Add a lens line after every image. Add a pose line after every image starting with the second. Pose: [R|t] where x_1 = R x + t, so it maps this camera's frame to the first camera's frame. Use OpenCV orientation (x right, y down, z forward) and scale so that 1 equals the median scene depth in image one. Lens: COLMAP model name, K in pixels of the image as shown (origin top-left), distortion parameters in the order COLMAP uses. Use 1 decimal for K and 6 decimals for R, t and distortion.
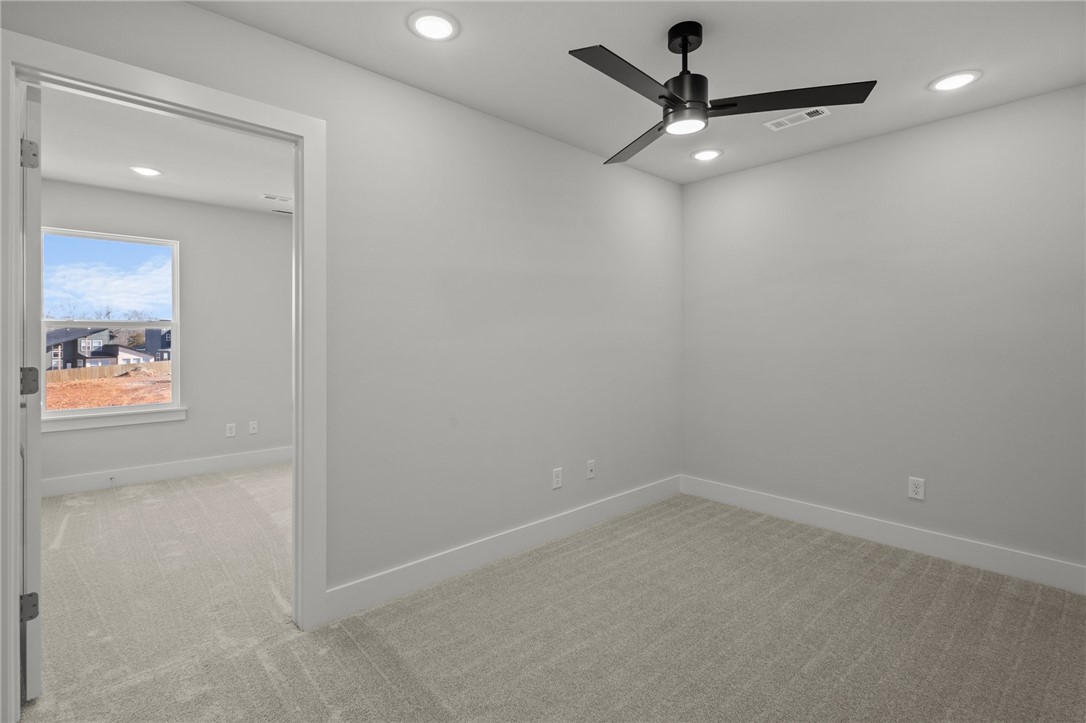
lens RADIAL K [[516.8, 0, 556.8], [0, 516.8, 334.6], [0, 0, 1]] dist [0.016271, -0.004988]
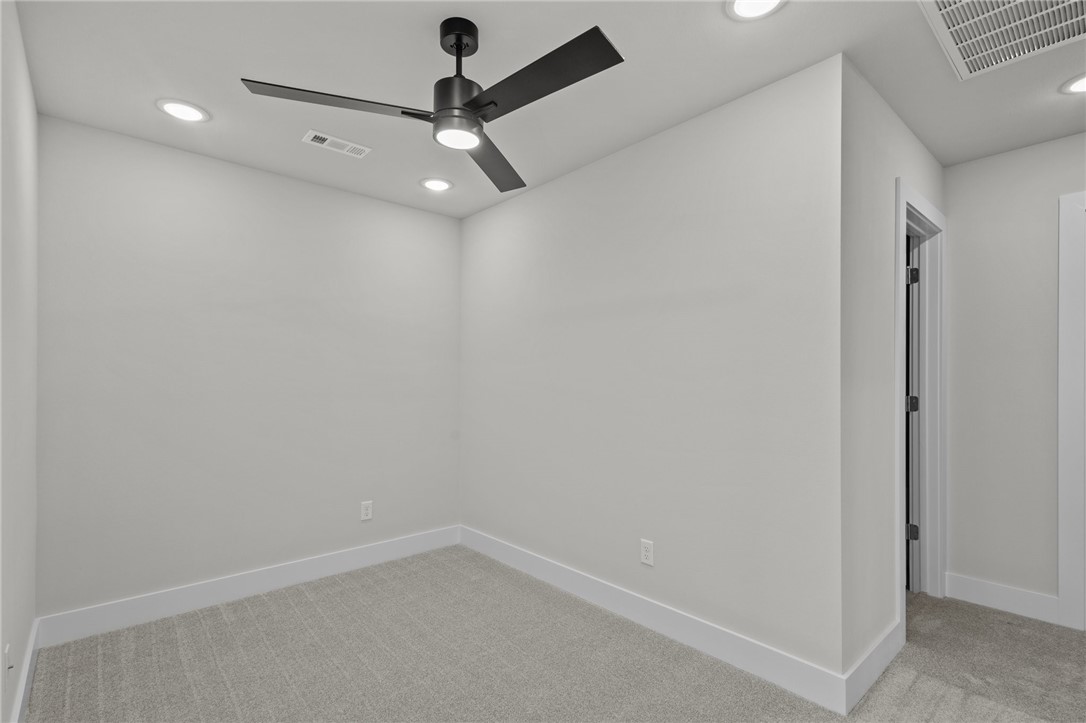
lens RADIAL K [[516.8, 0, 545.6], [0, 516.8, 372.7], [0, 0, 1]] dist [0.016271, -0.004988]
pose [[0.034602, 0.005053, 0.999388, -0.409628], [-0.006483, 0.999967, -0.004831, -0.004942], [-0.999380, -0.006312, 0.034634, 0.532713]]
